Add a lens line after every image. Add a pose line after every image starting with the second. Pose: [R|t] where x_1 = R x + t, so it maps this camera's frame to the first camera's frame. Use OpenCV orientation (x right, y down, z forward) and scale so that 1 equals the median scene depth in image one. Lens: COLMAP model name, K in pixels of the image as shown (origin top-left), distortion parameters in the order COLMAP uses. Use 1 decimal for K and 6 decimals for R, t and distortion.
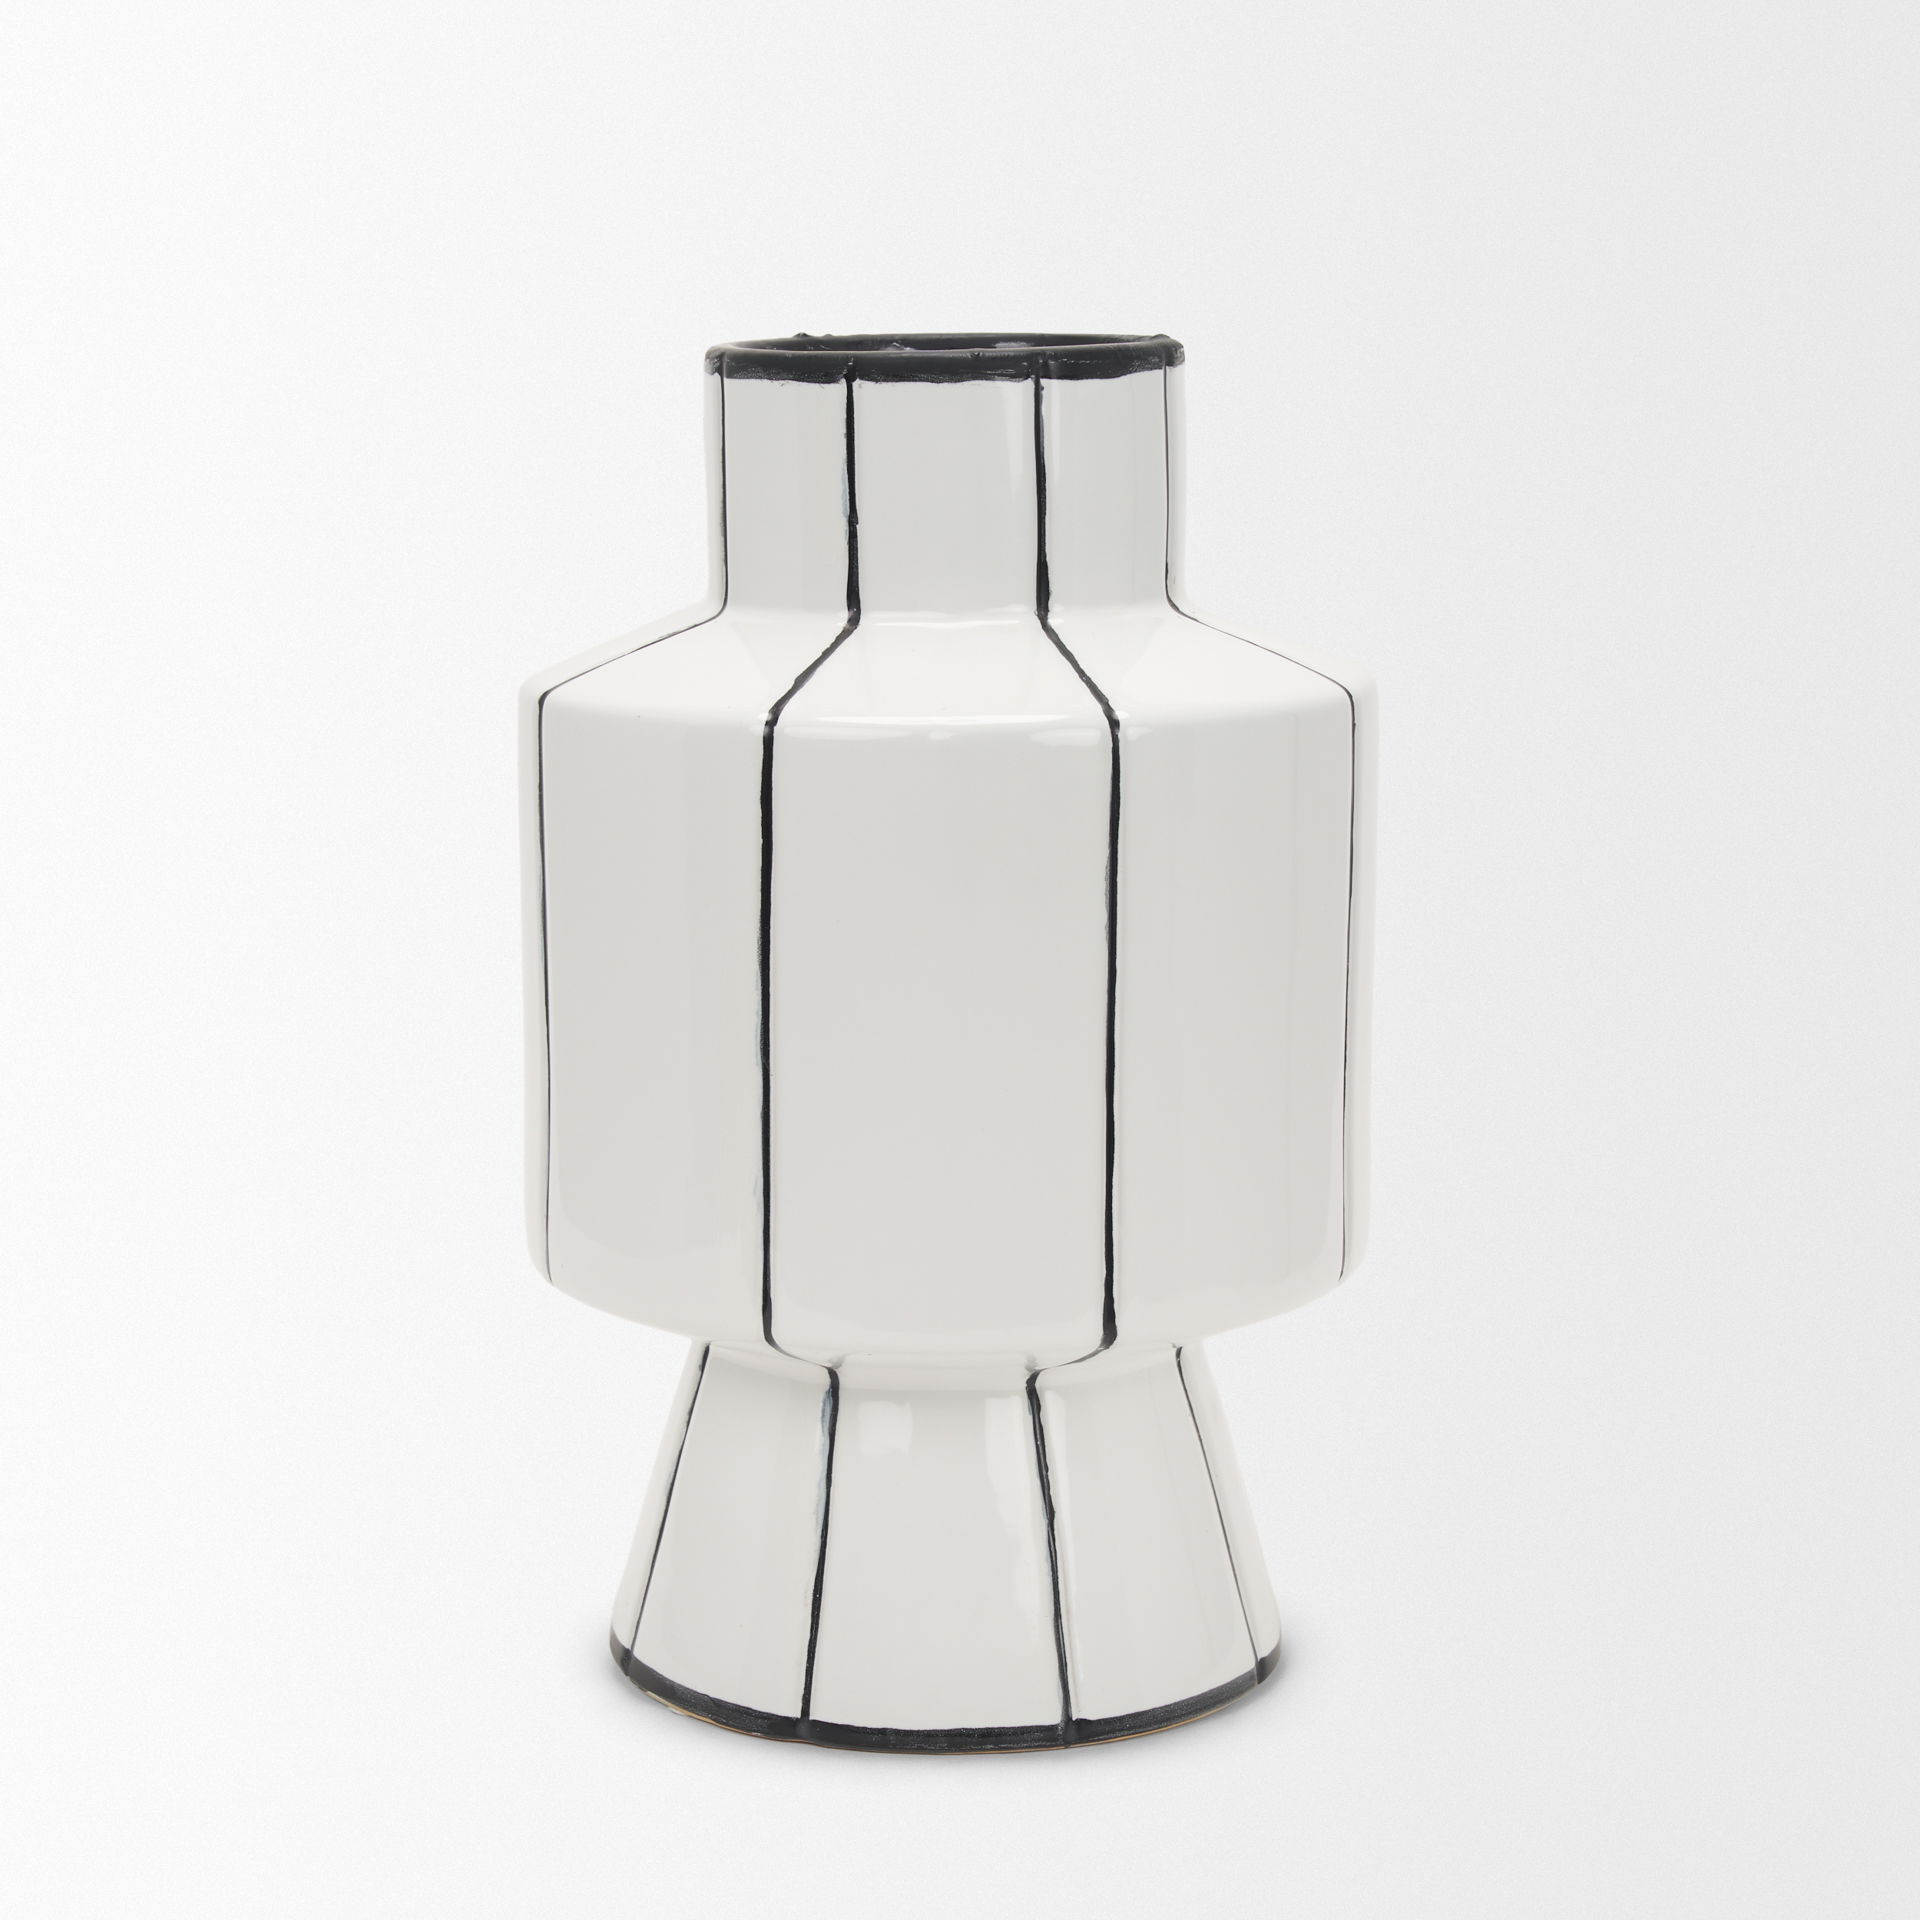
lens RADIAL K [[5174.0, 0, 960.0], [0, 5174.0, 960.0], [0, 0, 1]] dist [-0.072023, -1.802633]
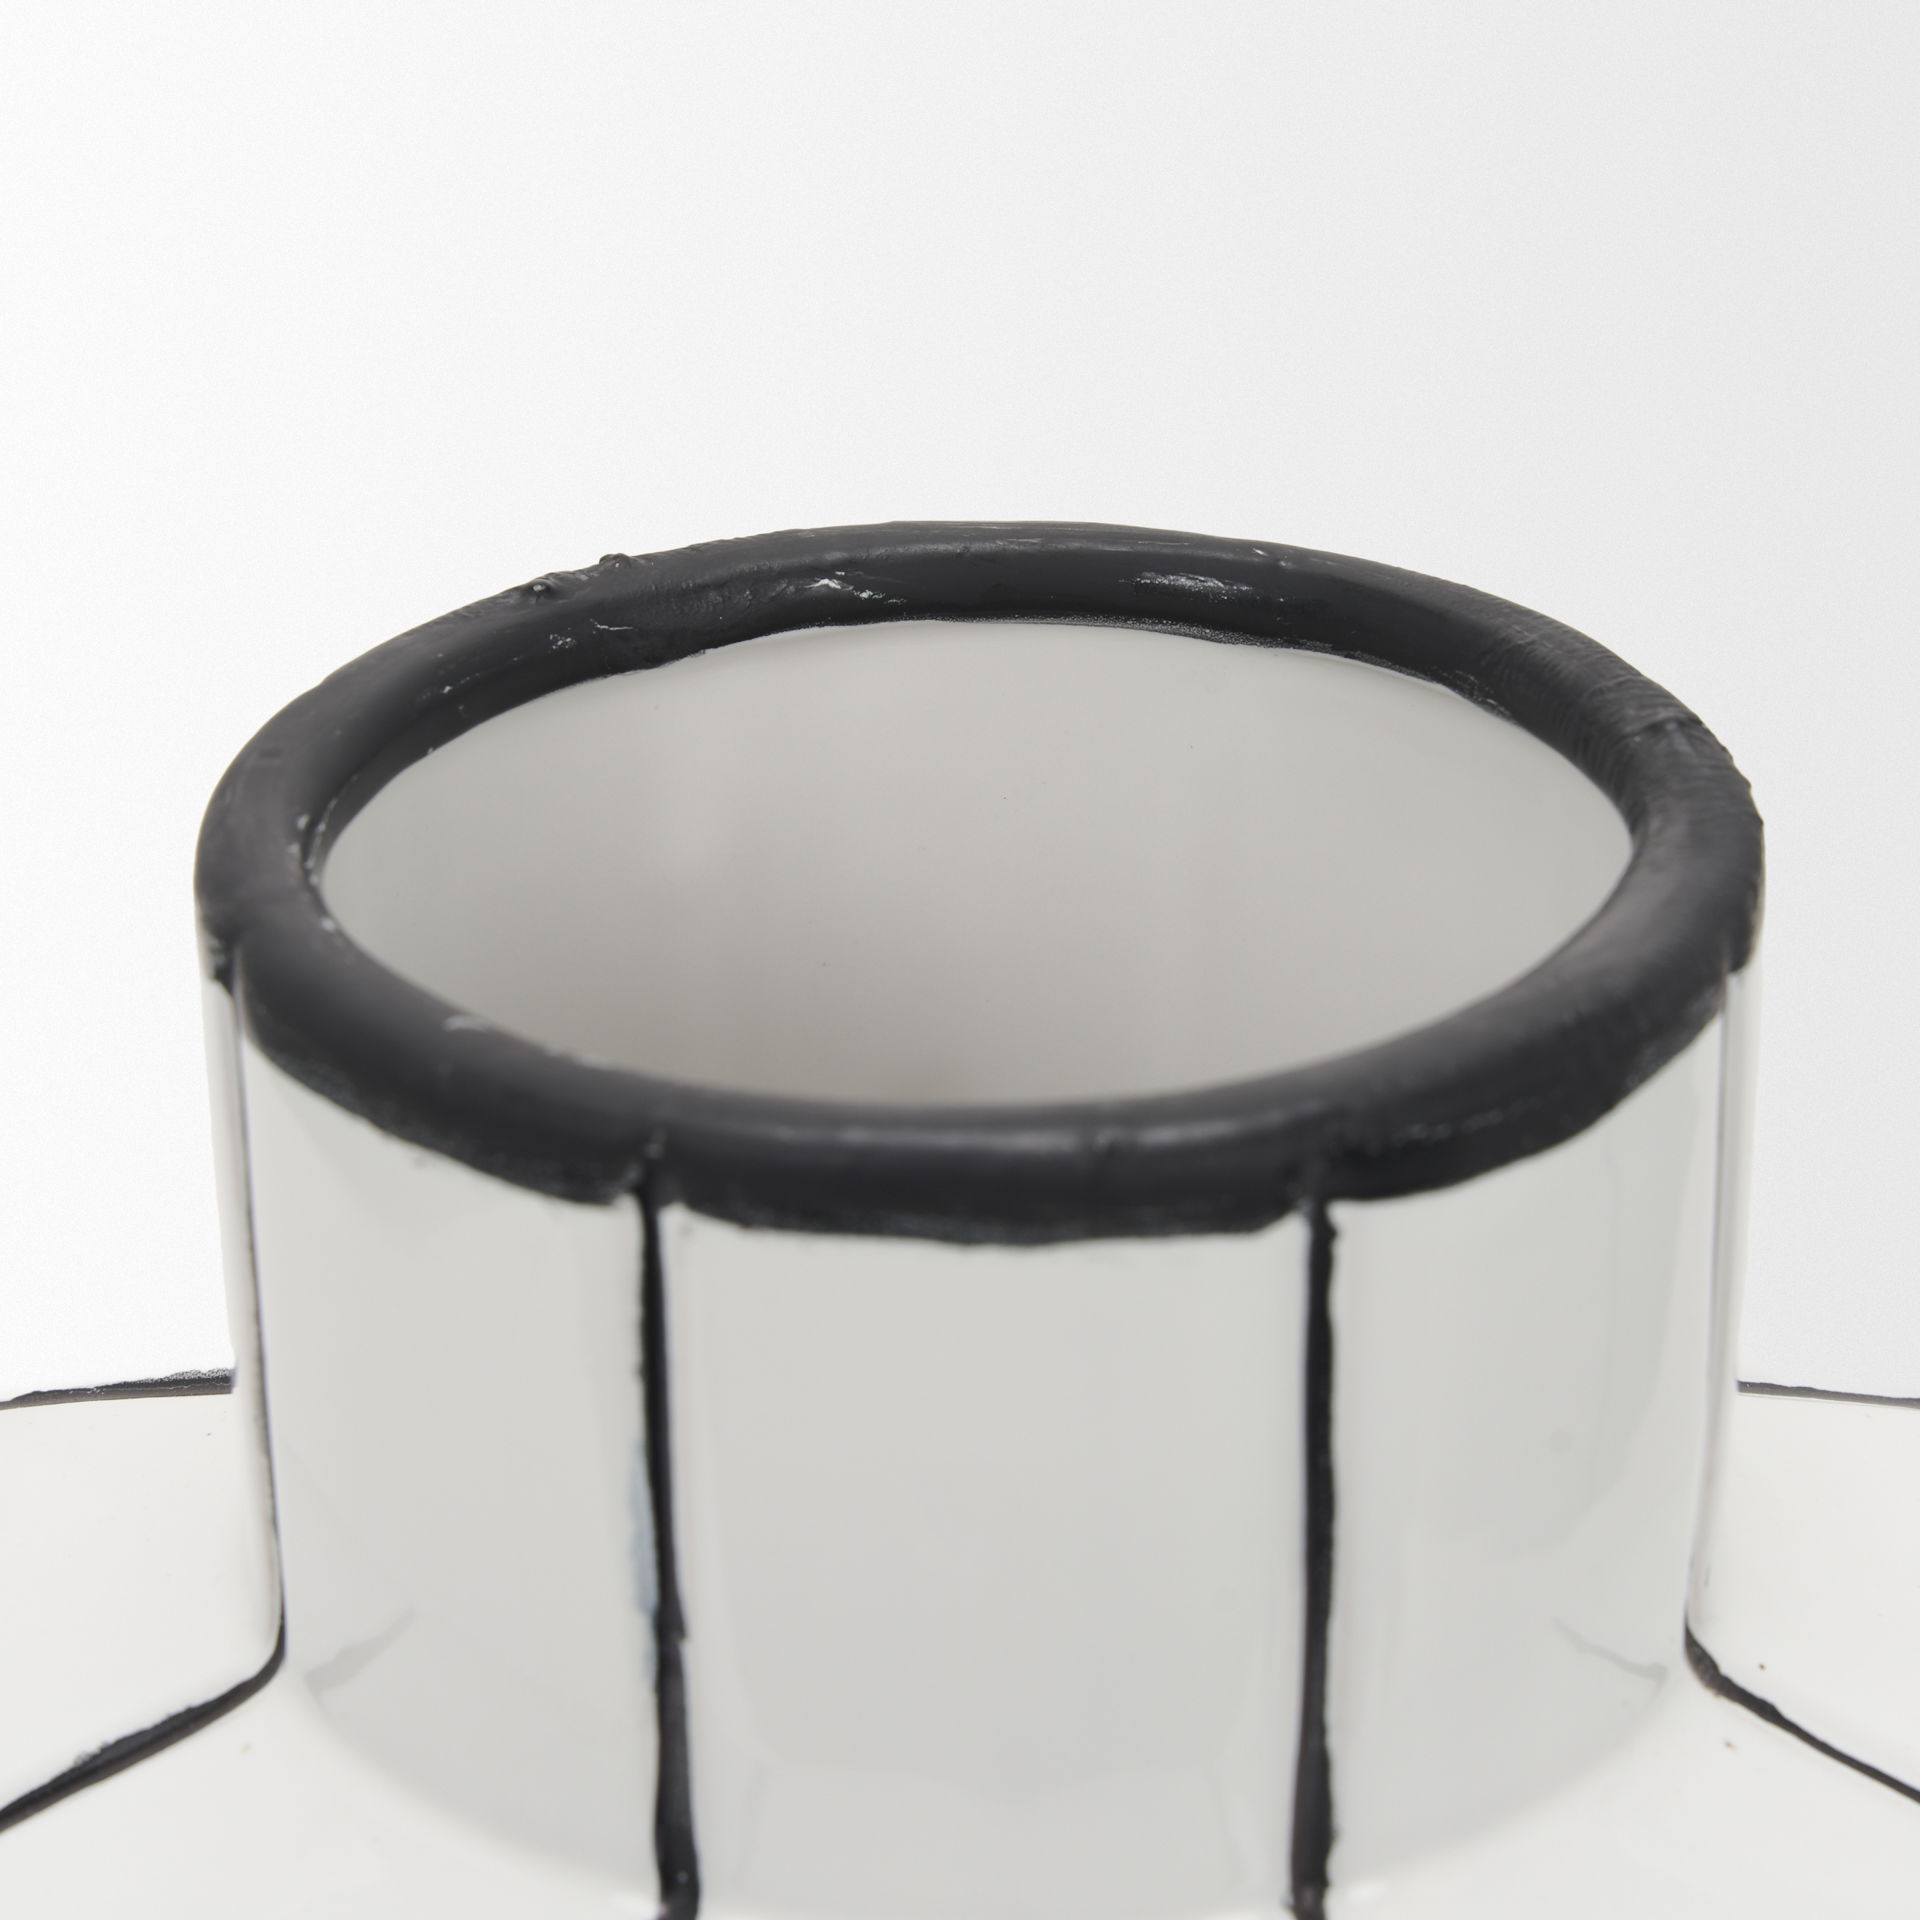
lens RADIAL K [[5174.0, 0, 960.0], [0, 5174.0, 960.0], [0, 0, 1]] dist [-0.072023, -1.802633]
pose [[0.999976, 0.005580, 0.004213, -0.005783], [-0.006497, 0.964228, 0.264996, -0.199619], [-0.002583, -0.265017, 0.964240, 0.732886]]
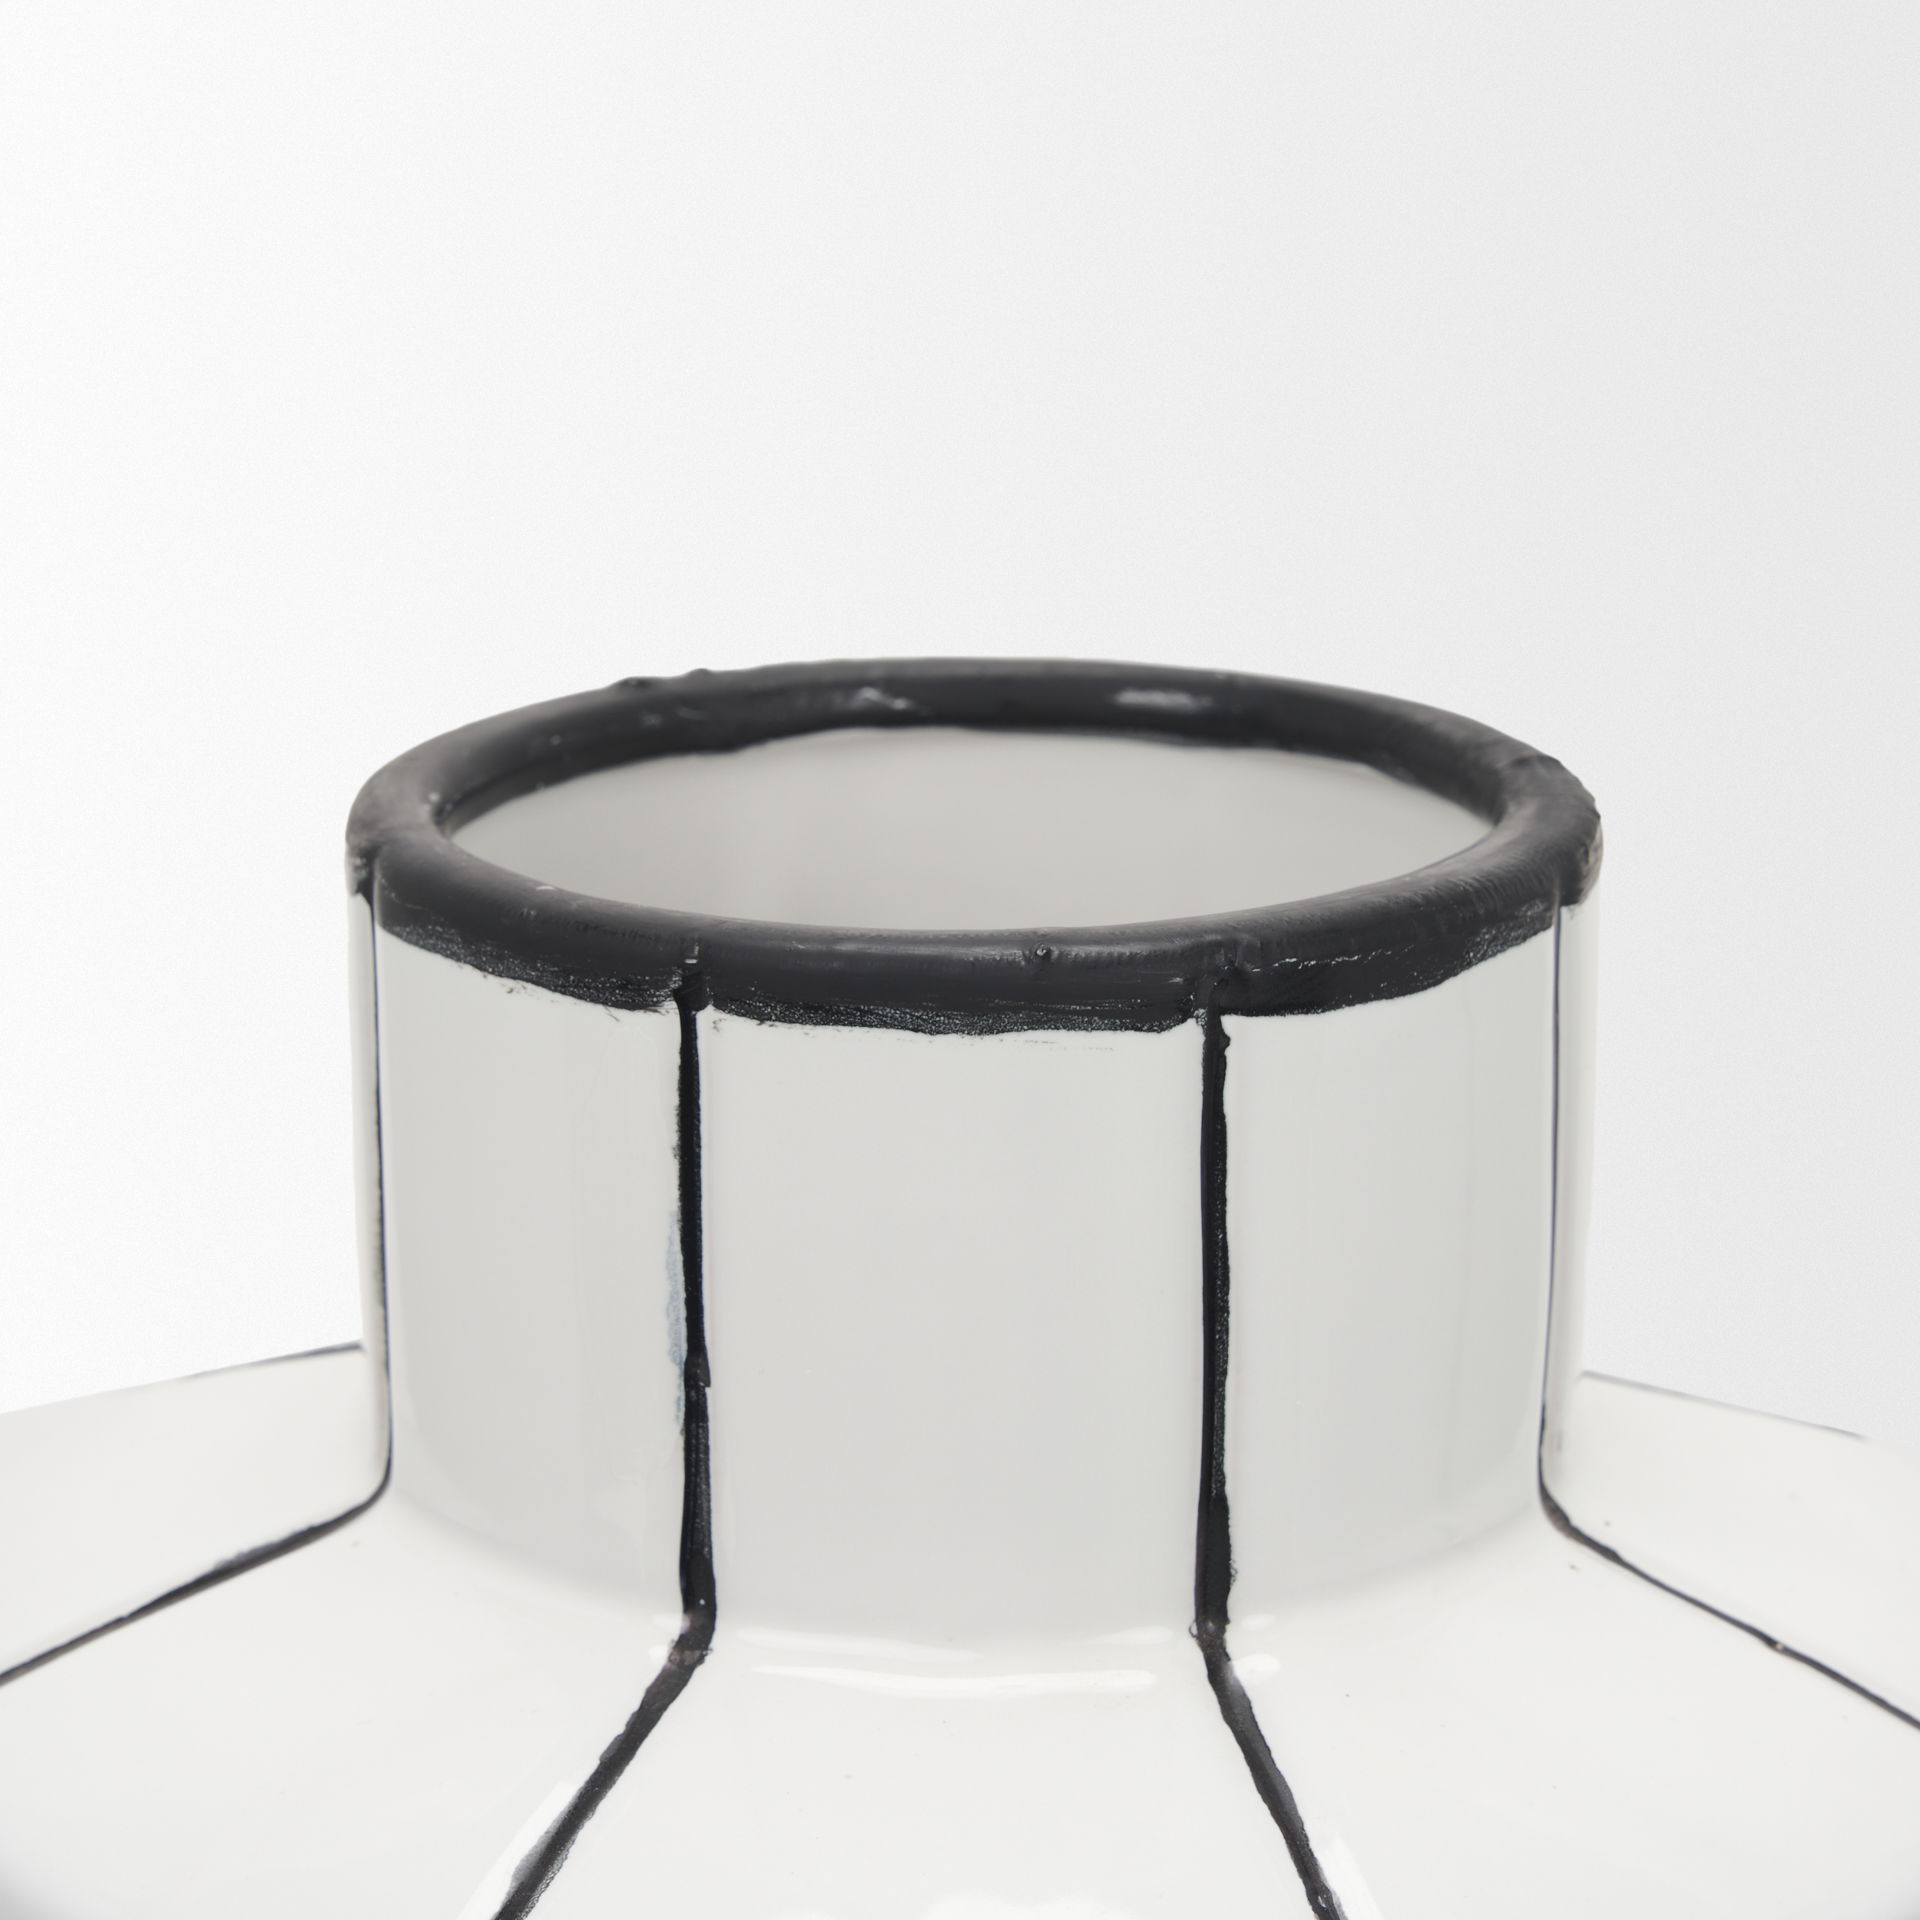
lens RADIAL K [[5174.0, 0, 960.0], [0, 5174.0, 960.0], [0, 0, 1]] dist [-0.072023, -1.802633]
pose [[0.999166, 0.023446, -0.033434, 0.009380], [-0.020075, 0.995004, 0.097800, -0.150867], [0.035560, -0.097047, 0.994644, 0.644603]]
